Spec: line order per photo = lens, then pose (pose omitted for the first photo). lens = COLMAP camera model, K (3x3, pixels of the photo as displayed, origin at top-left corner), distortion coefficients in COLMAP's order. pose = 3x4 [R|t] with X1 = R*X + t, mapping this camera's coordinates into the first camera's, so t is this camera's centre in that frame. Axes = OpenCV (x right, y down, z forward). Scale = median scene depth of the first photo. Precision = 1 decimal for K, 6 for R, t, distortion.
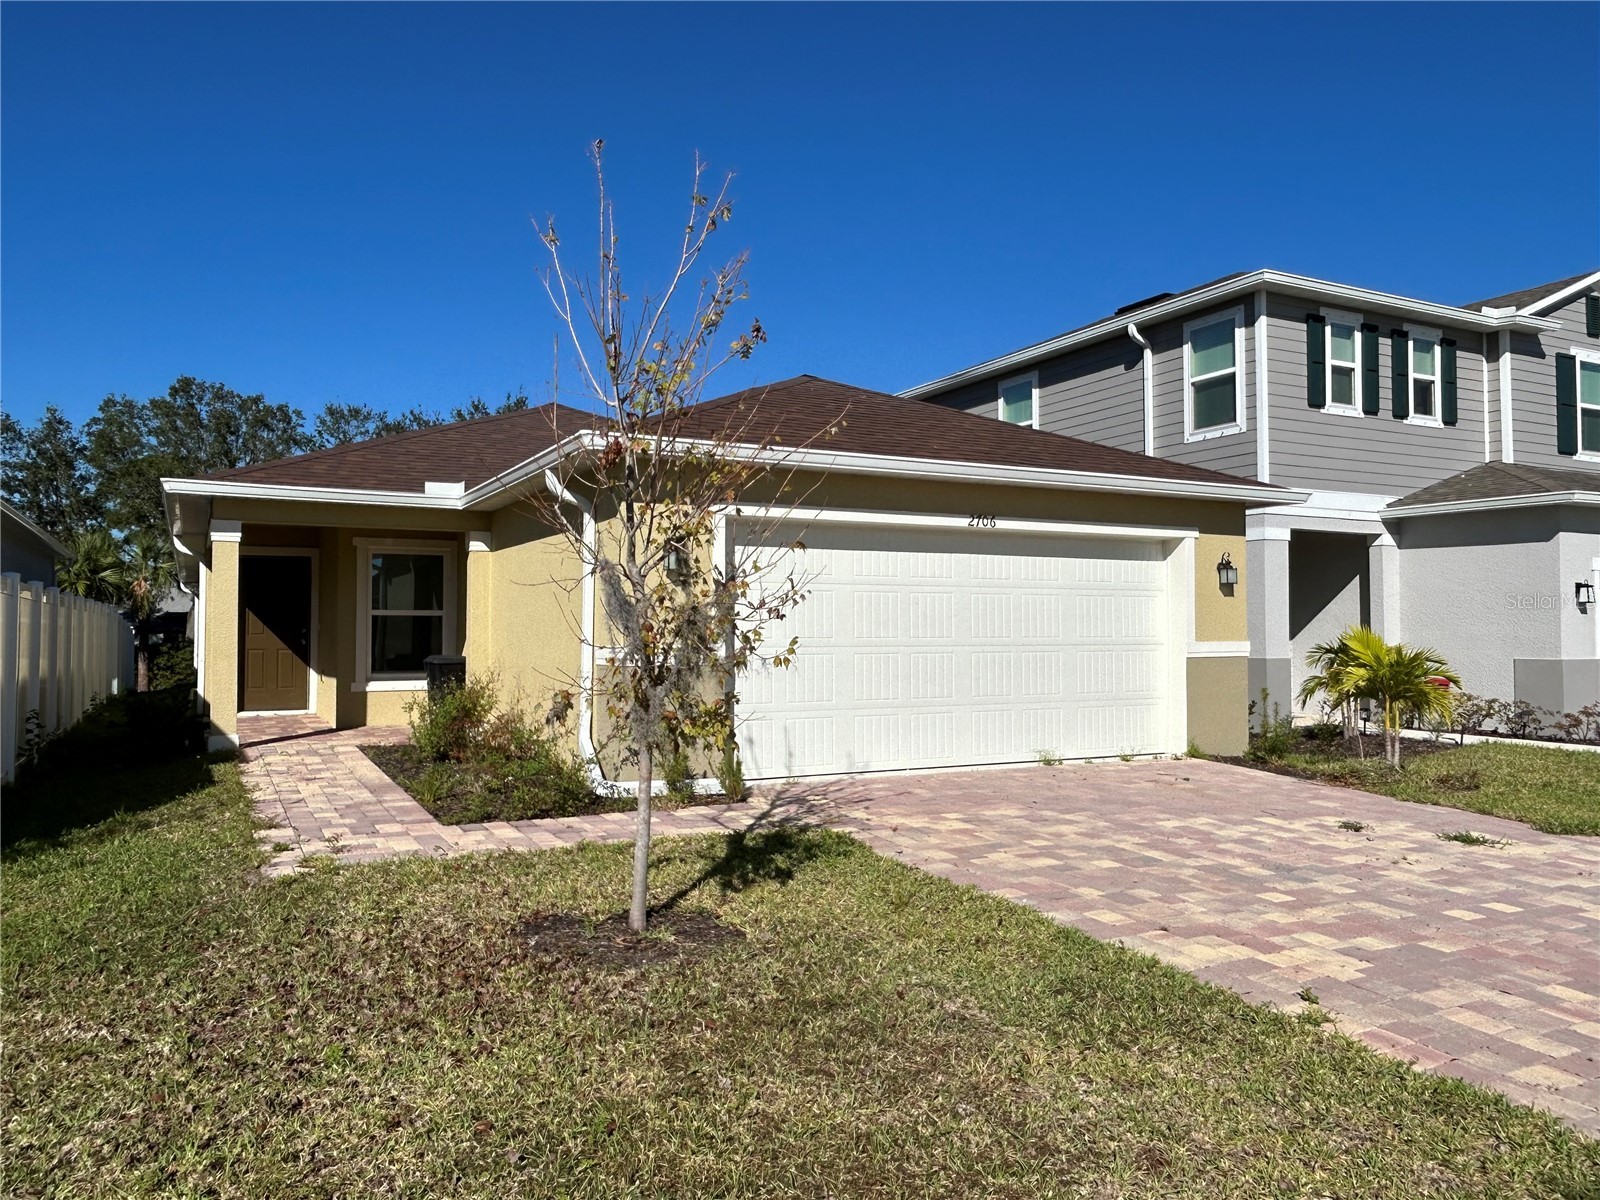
lens RADIAL K [[1160.3, 0, 800.7], [0, 1160.3, 630.6], [0, 0, 1]] dist [-0.004744, -0.000081]
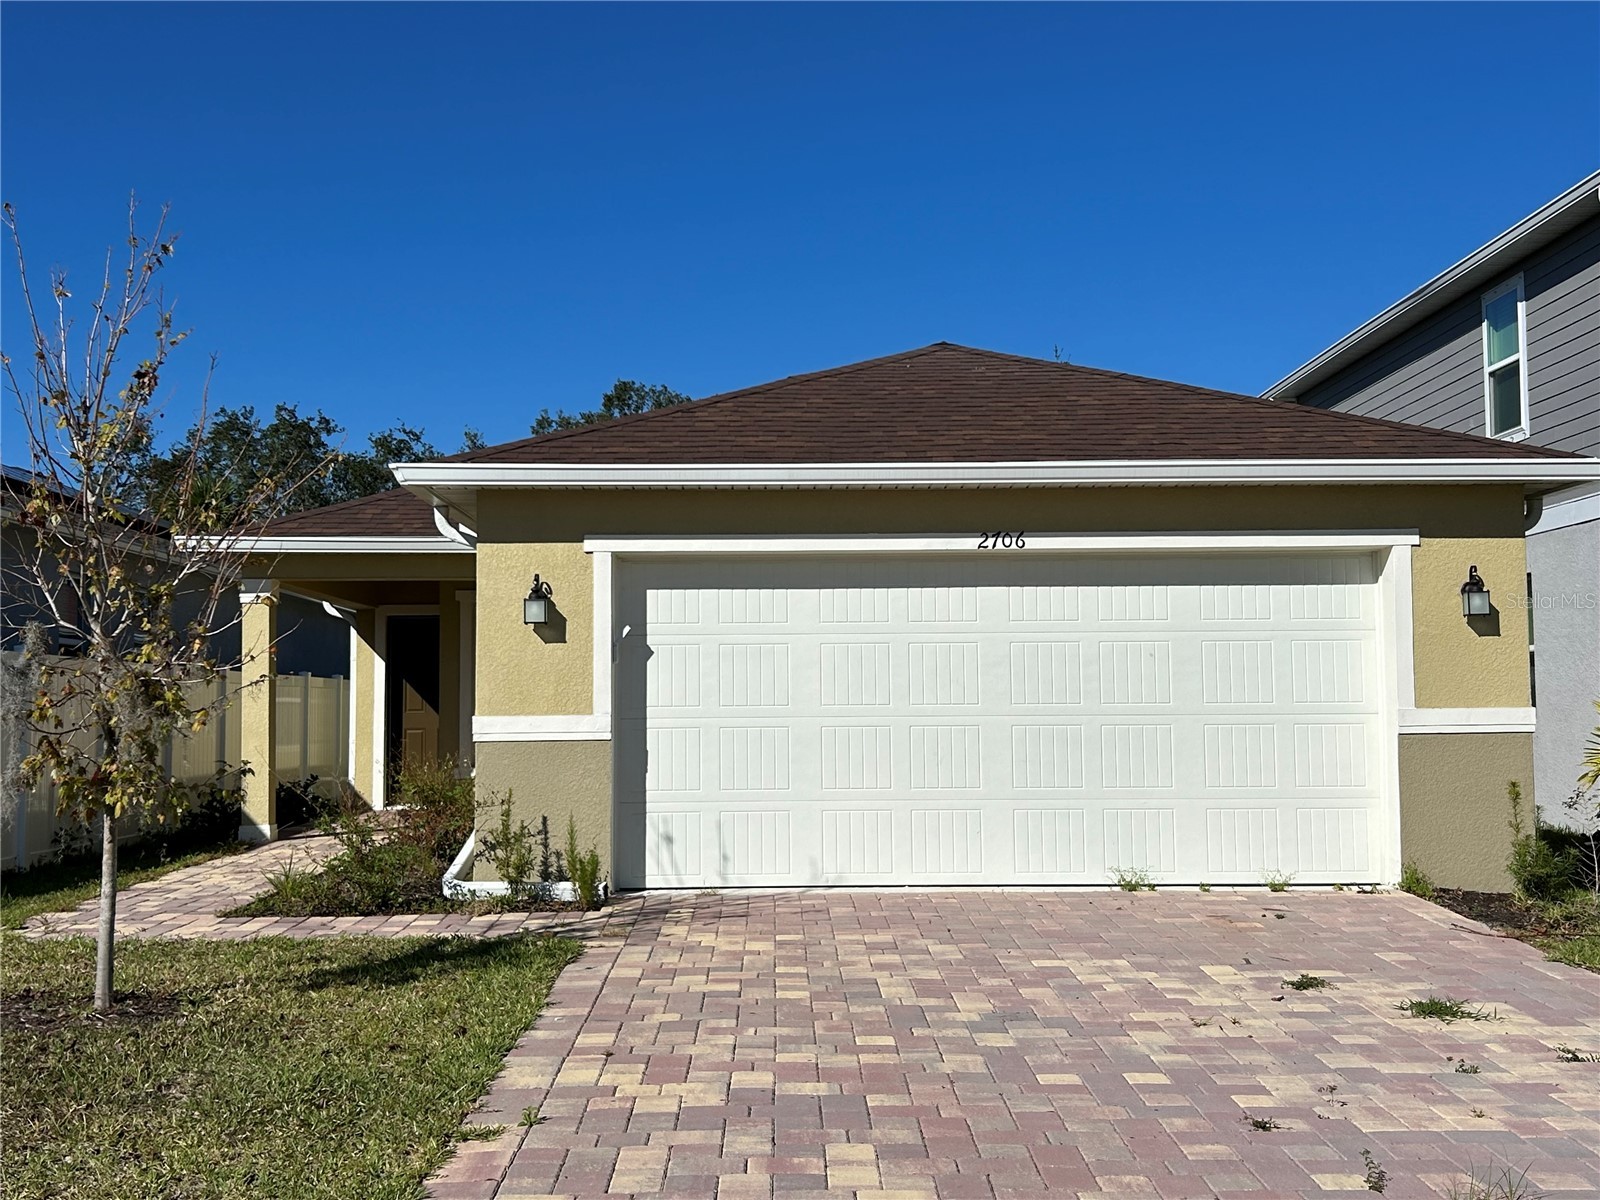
lens RADIAL K [[1800.9, 0, 800.0], [0, 1800.9, 600.0], [0, 0, 1]] dist [0.081006, -0.002165]
pose [[0.892302, -0.035586, -0.450034, 0.495014], [0.008366, 0.998021, -0.062330, 0.009724], [0.451362, 0.051852, 0.890833, -0.040718]]
